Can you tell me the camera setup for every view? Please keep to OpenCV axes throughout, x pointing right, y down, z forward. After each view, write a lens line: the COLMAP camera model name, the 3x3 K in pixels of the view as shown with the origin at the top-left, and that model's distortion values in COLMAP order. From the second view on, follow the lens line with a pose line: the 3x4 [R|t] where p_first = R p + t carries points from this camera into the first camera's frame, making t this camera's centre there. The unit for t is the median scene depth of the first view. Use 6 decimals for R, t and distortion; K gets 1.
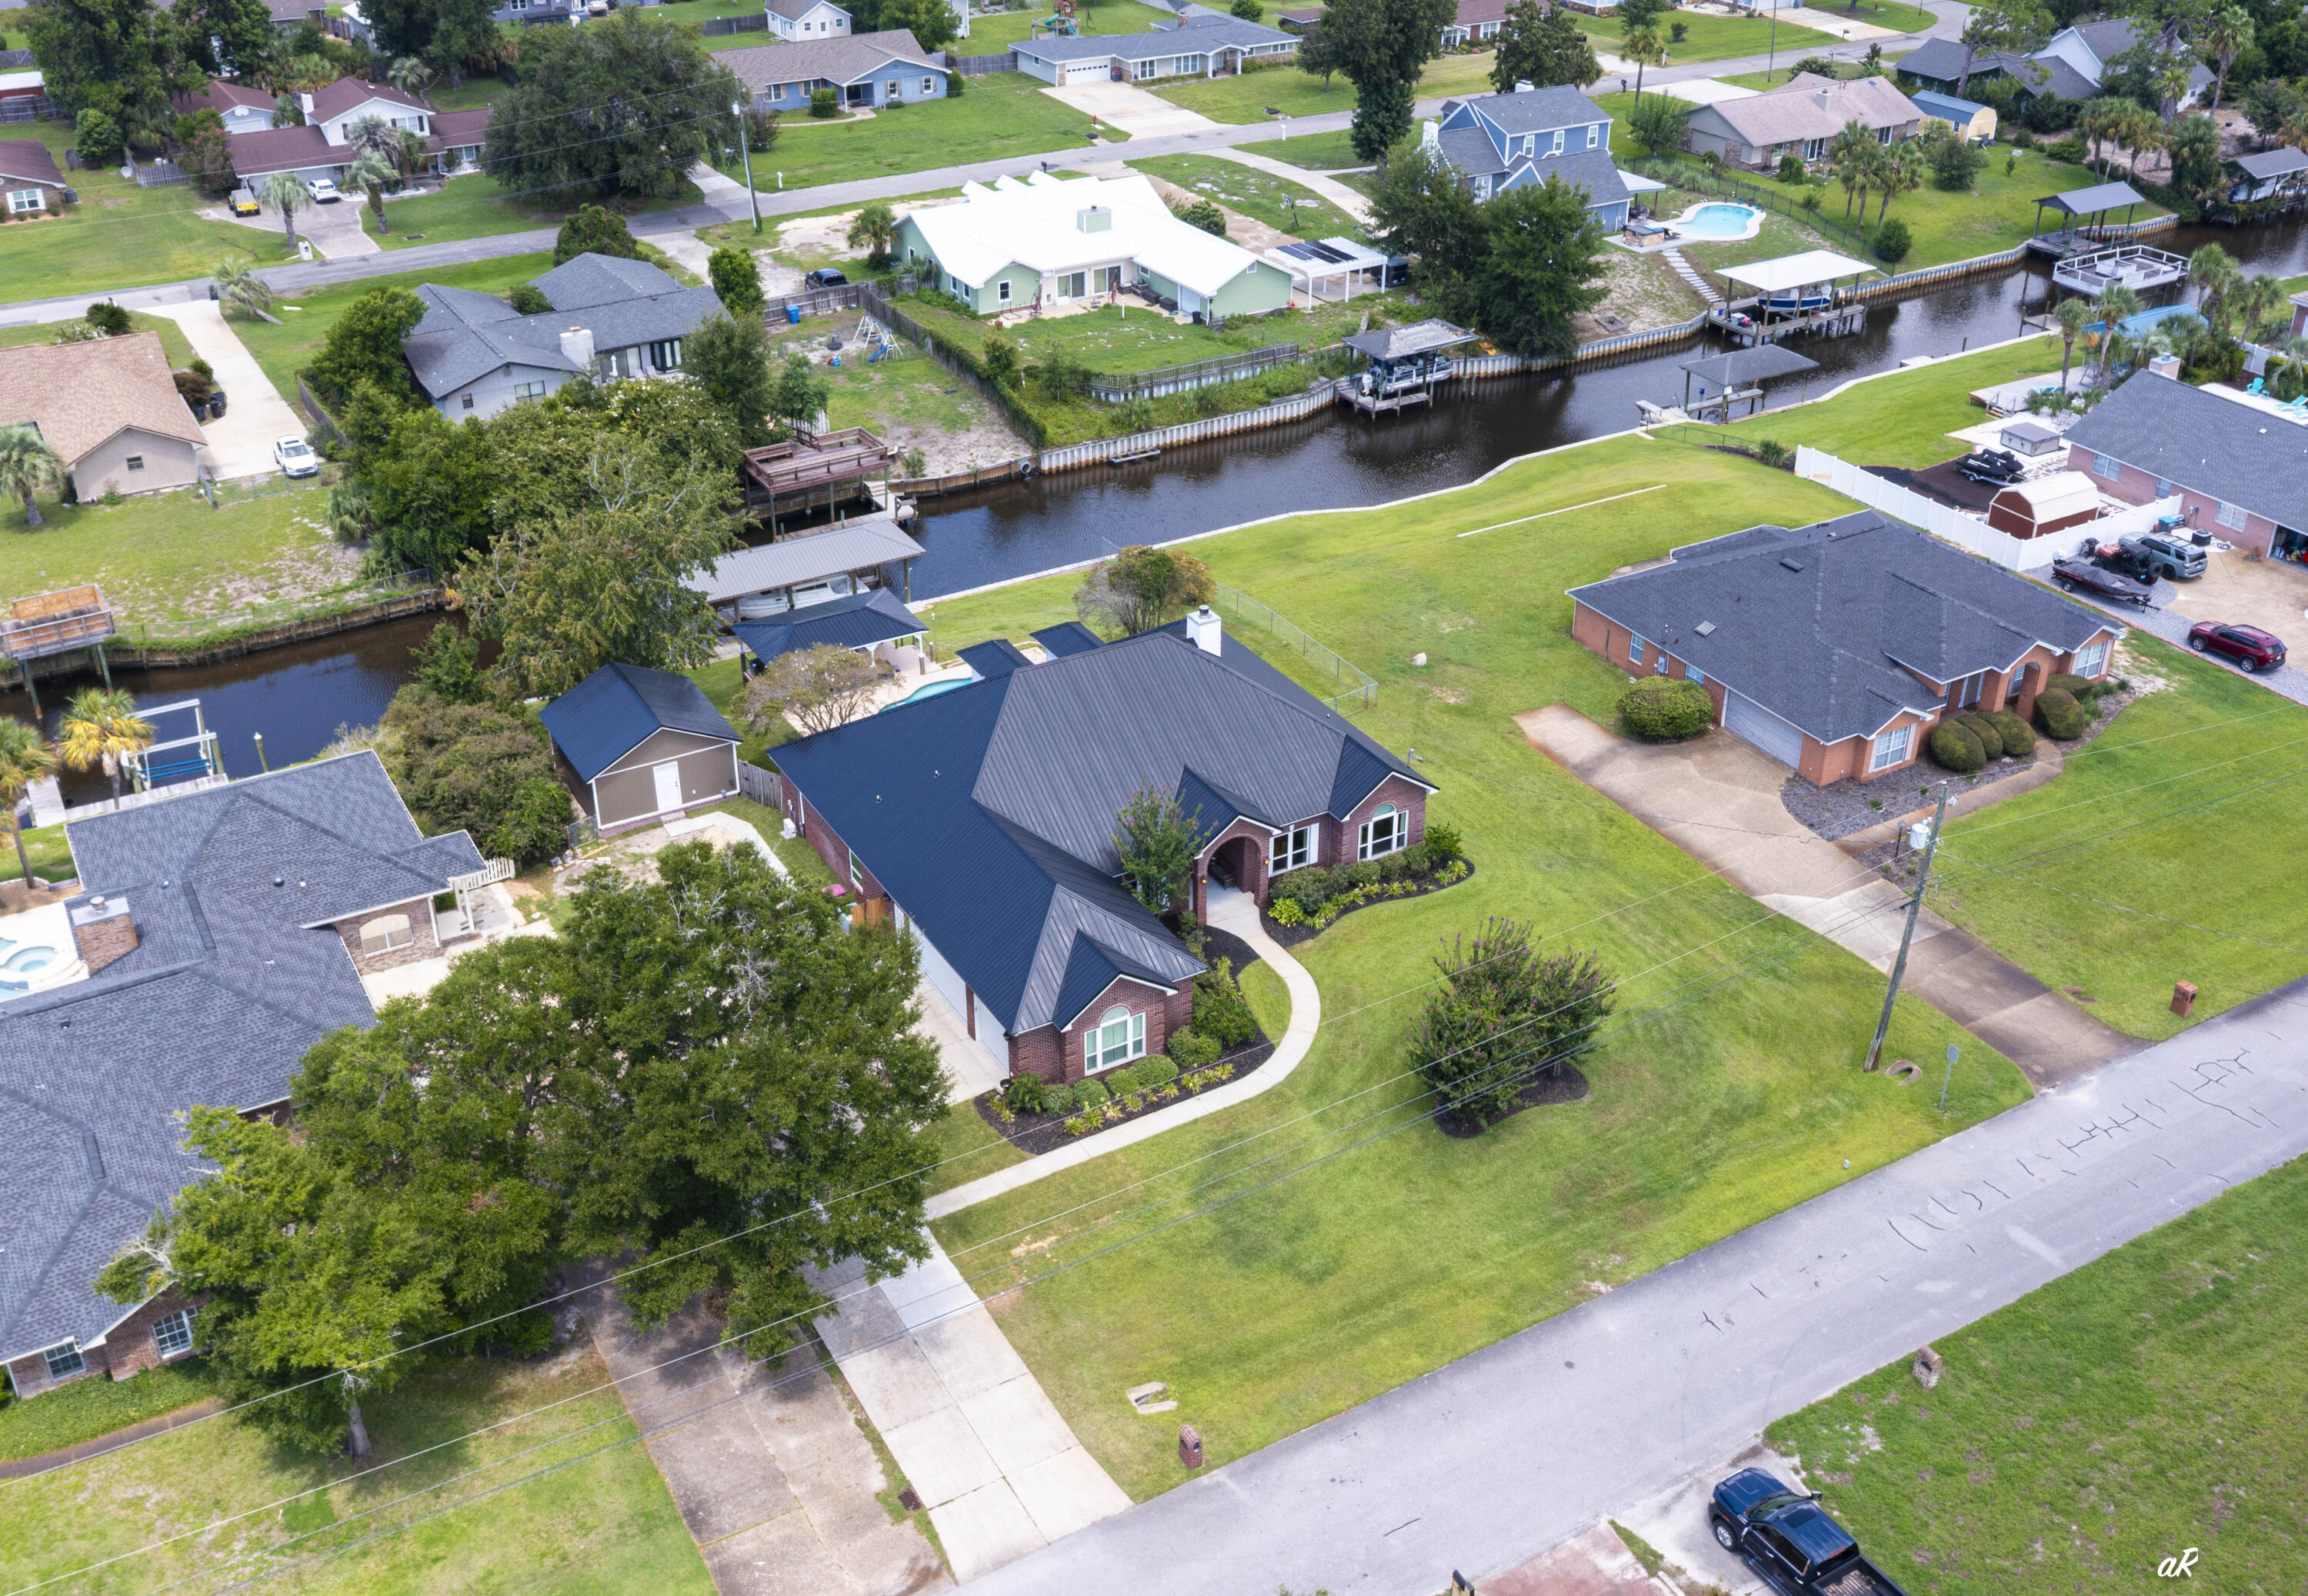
lens RADIAL K [[2186.6, 0, 1109.9], [0, 2186.6, 798.3], [0, 0, 1]] dist [-0.018936, -0.001971]
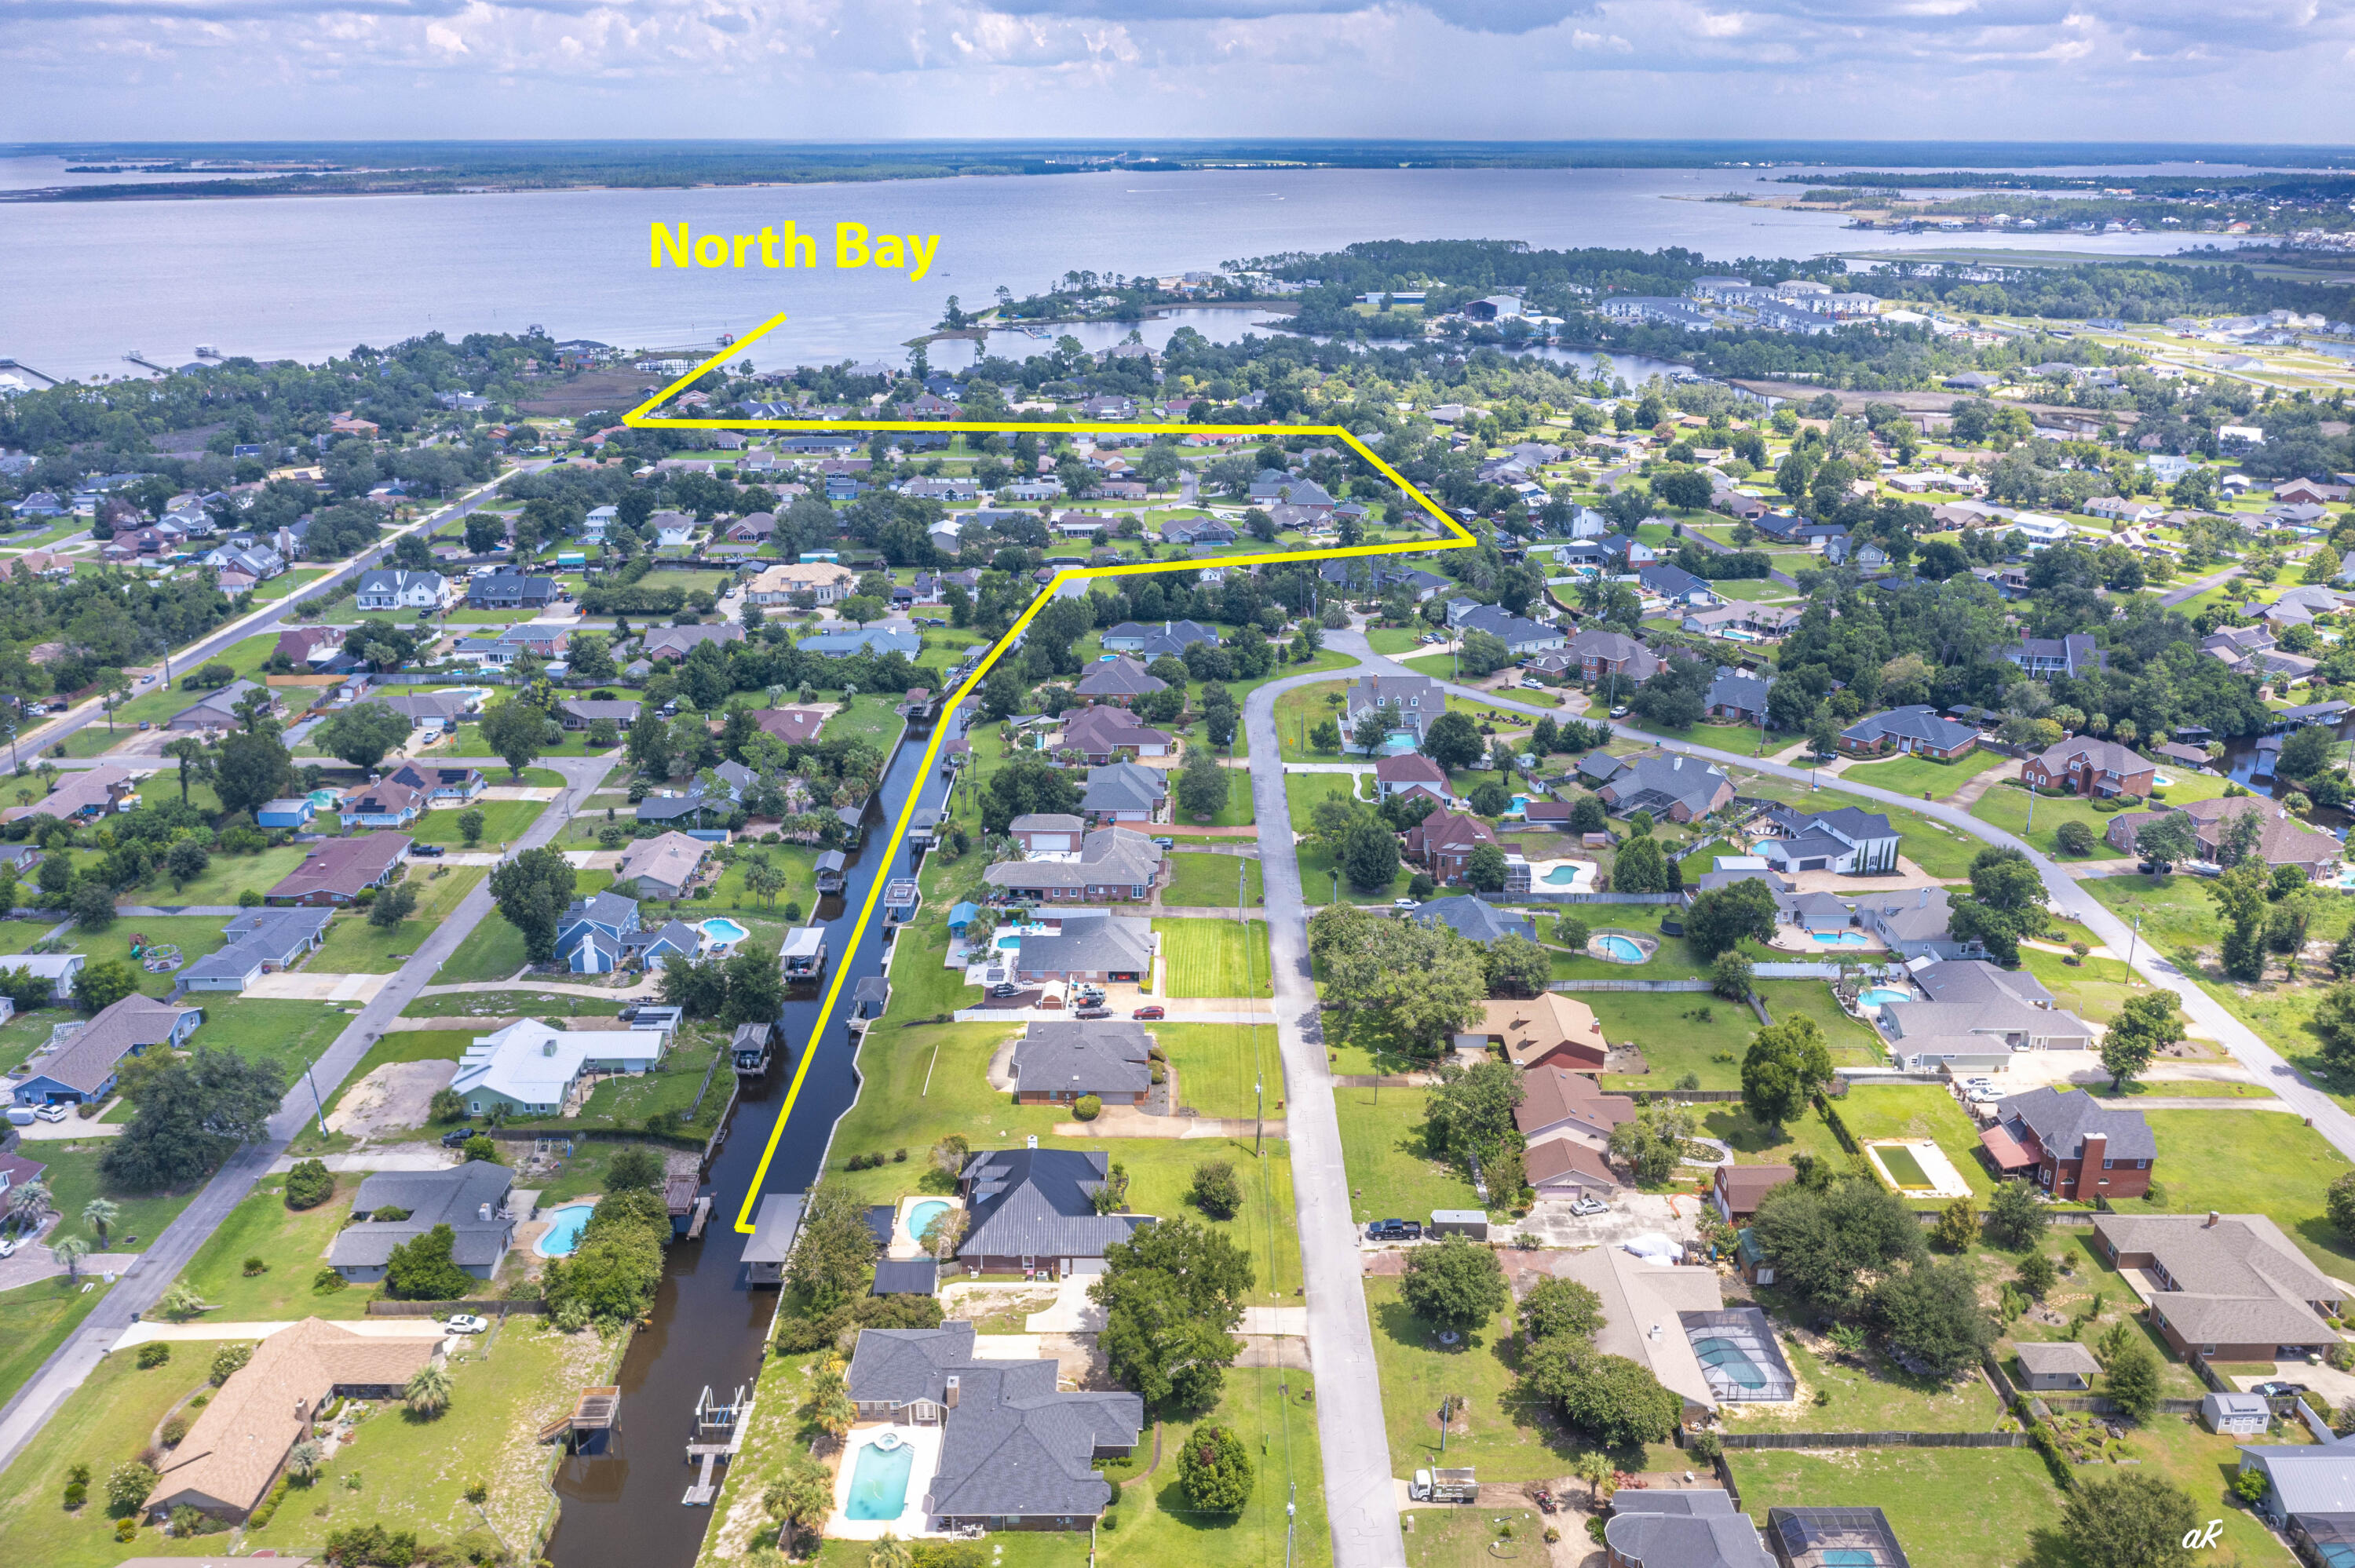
lens RADIAL K [[1965.2, 0, 1177.5], [0, 1965.2, 784.0], [0, 0, 1]] dist [-0.006516, -0.010829]
pose [[0.491651, -0.287533, 0.821951, -1.348564], [0.439080, 0.896991, 0.051147, -0.398290], [-0.751989, 0.335756, 0.567257, -0.577068]]
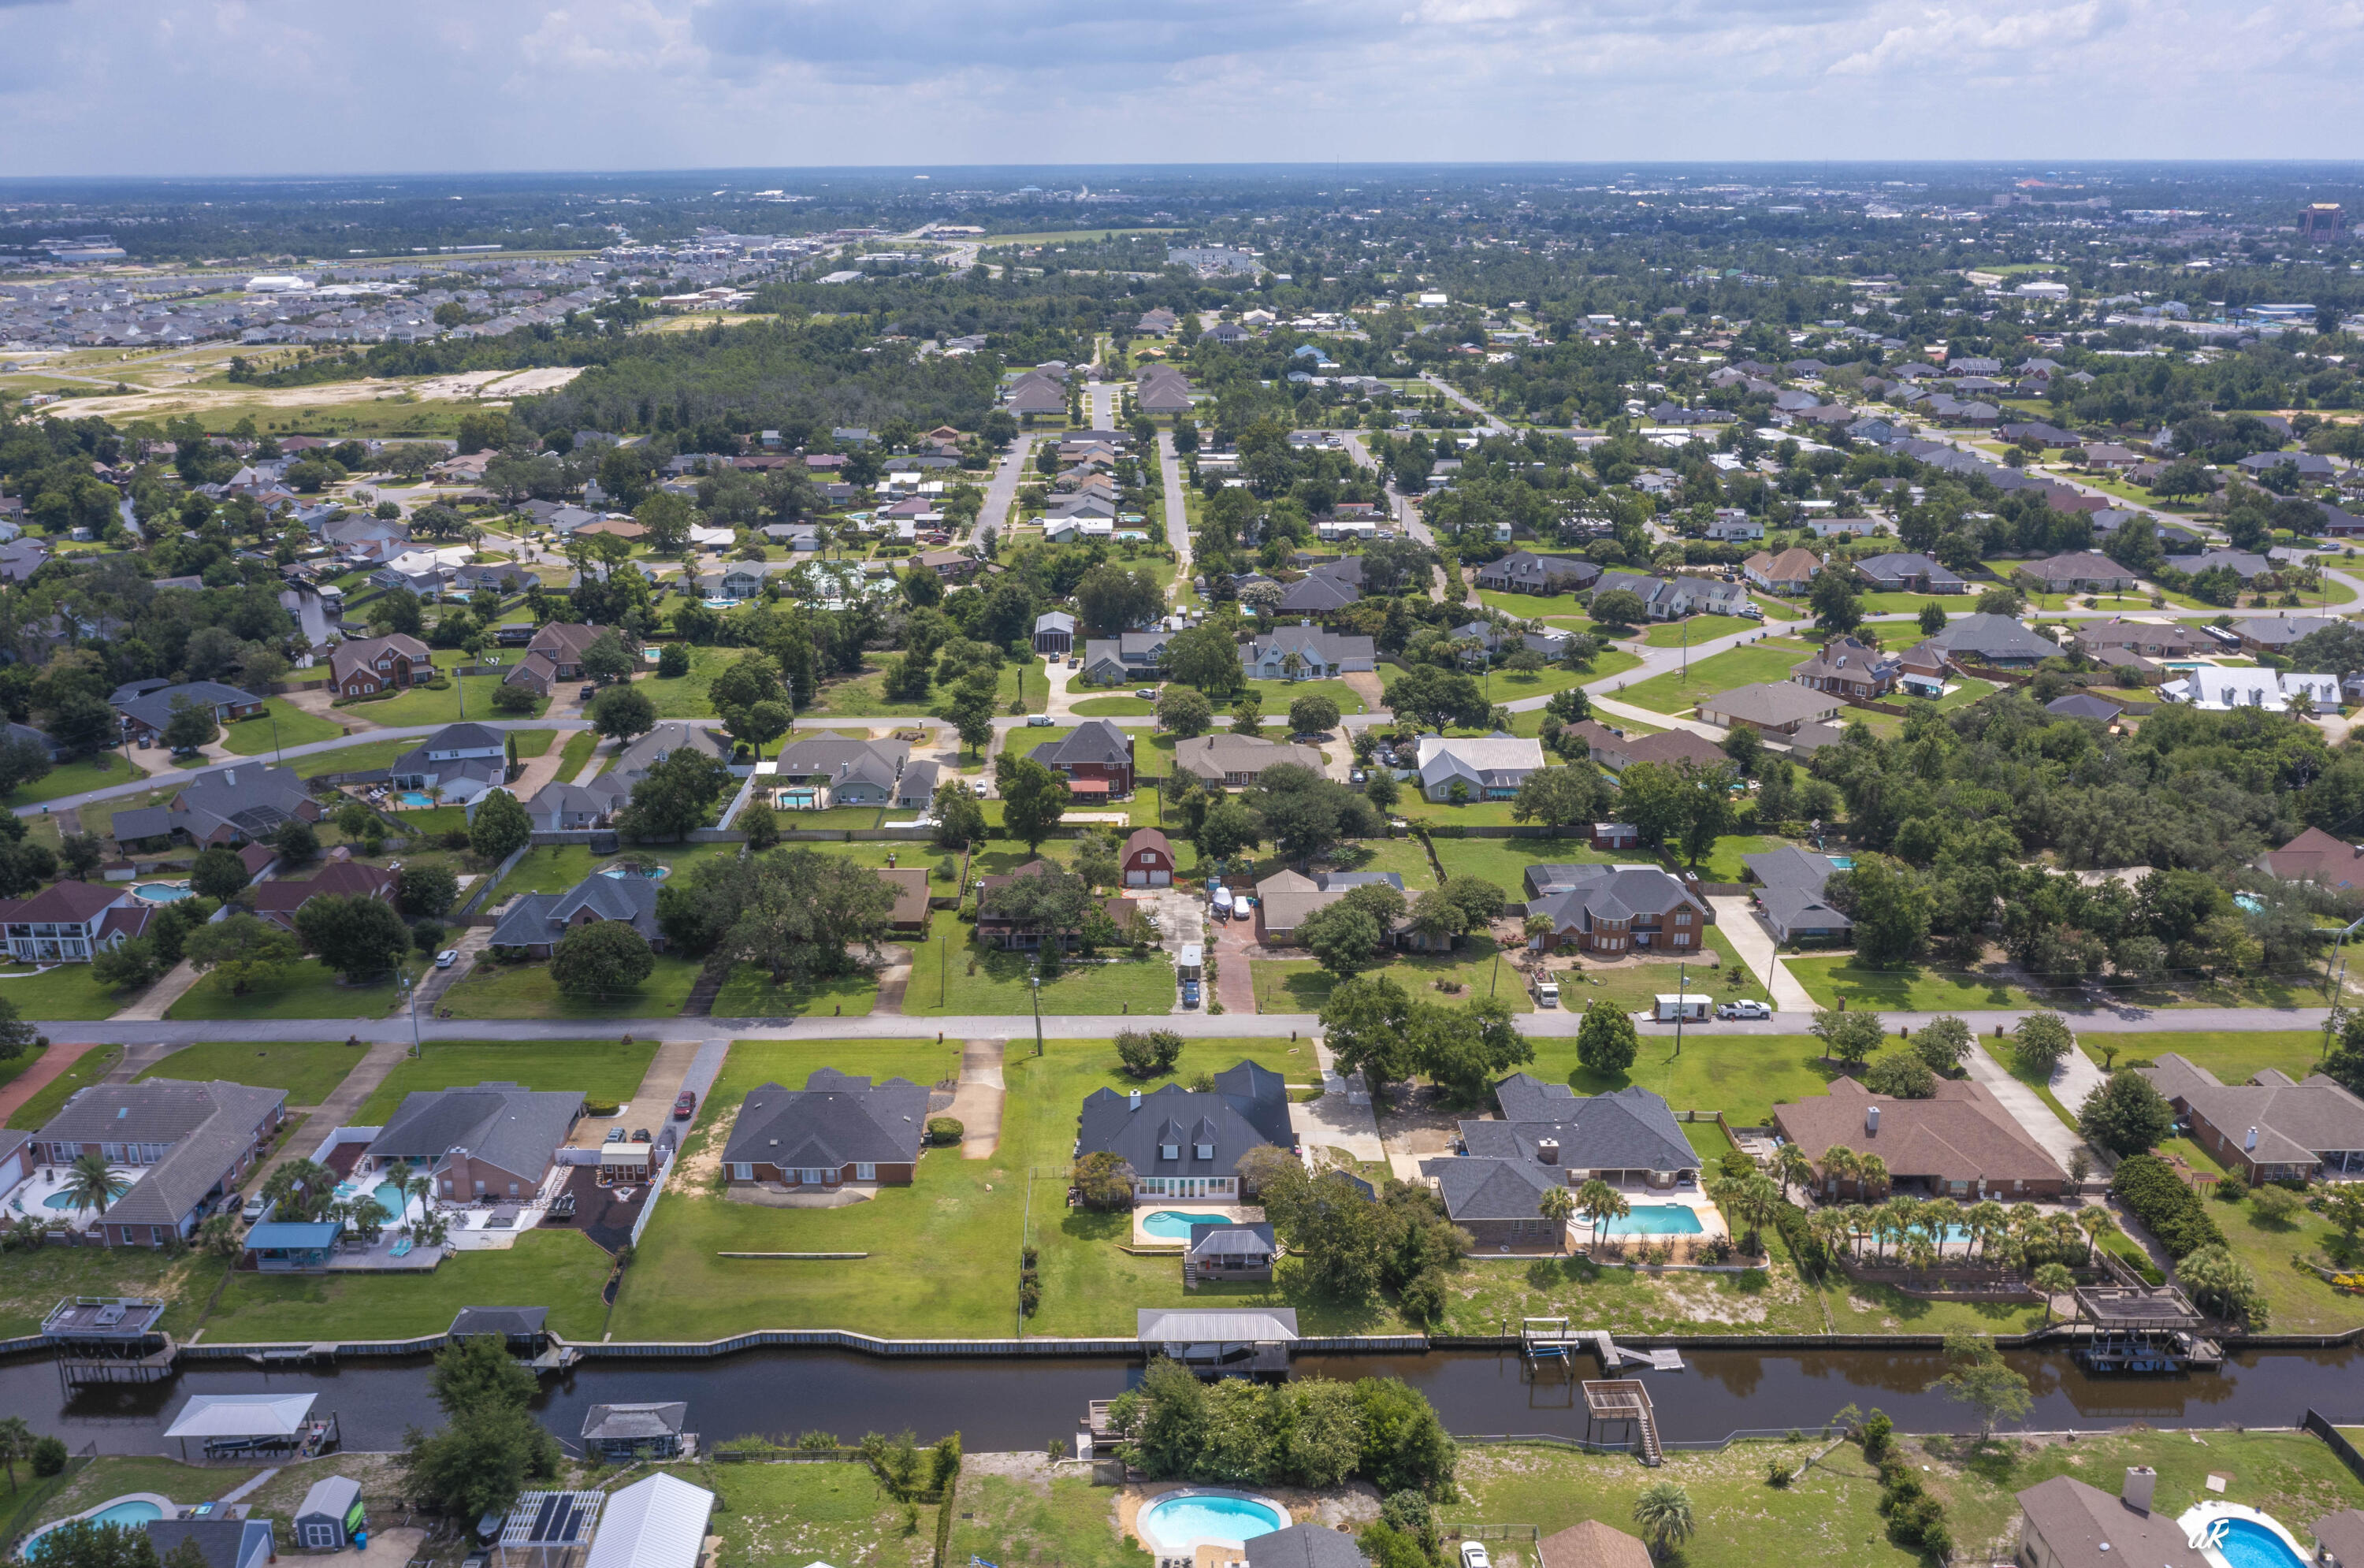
lens RADIAL K [[1972.9, 0, 1182.0], [0, 1972.9, 784.0], [0, 0, 1]] dist [-0.006516, -0.010829]
pose [[-0.883942, -0.147453, 0.443739, -0.688336], [0.236064, 0.678445, 0.695691, -1.356773], [-0.403635, 0.719701, -0.564898, 1.428429]]
